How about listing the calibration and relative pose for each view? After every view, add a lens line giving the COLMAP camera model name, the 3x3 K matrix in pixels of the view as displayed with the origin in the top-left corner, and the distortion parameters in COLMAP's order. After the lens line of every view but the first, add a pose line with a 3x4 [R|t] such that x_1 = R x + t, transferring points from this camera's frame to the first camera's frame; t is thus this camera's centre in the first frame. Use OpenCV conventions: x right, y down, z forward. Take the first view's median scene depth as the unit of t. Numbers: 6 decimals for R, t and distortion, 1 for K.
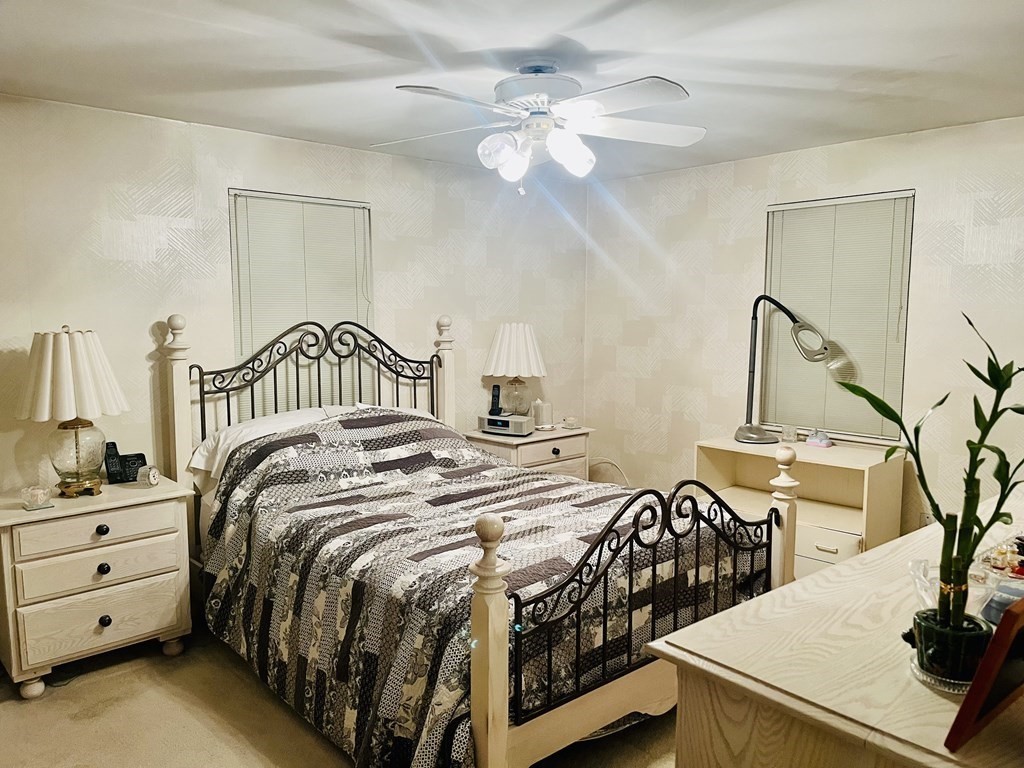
lens RADIAL K [[764.1, 0, 512.0], [0, 764.1, 384.0], [0, 0, 1]] dist [-0.000339, -0.043961]
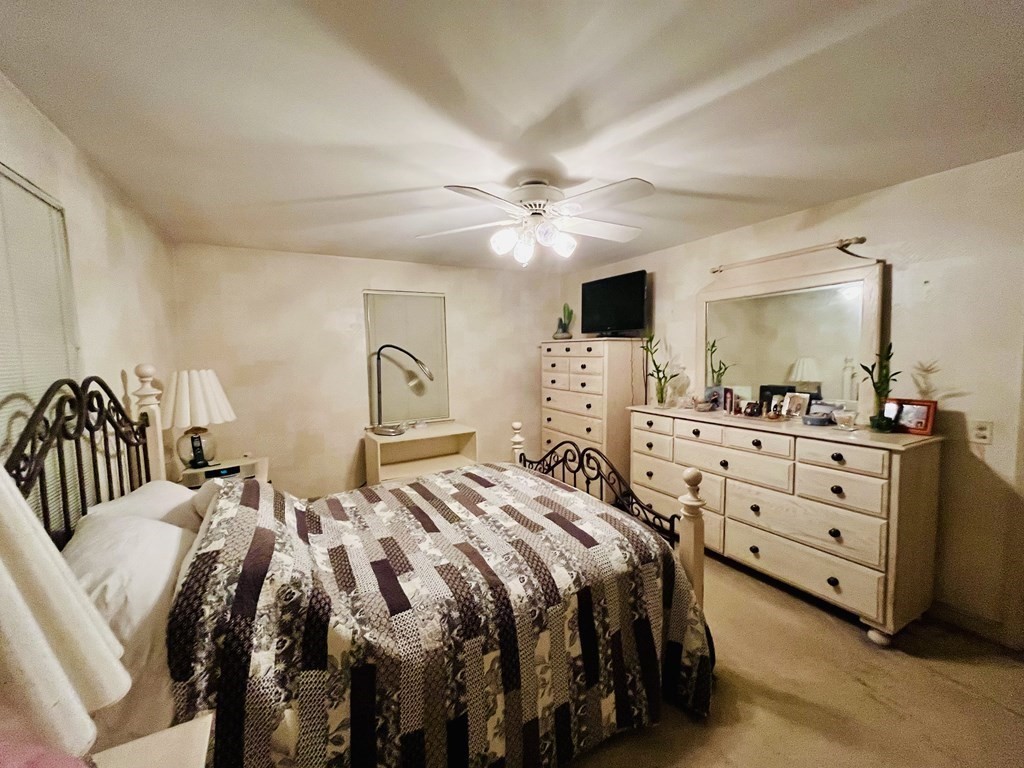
lens RADIAL K [[408.8, 0, 512.0], [0, 408.8, 384.0], [0, 0, 1]] dist [-0.008083, -0.000058]
pose [[0.240500, -0.082263, 0.967157, -0.682279], [0.116569, 0.991639, 0.055358, -0.074956], [-0.963624, 0.099427, 0.248078, 0.807747]]
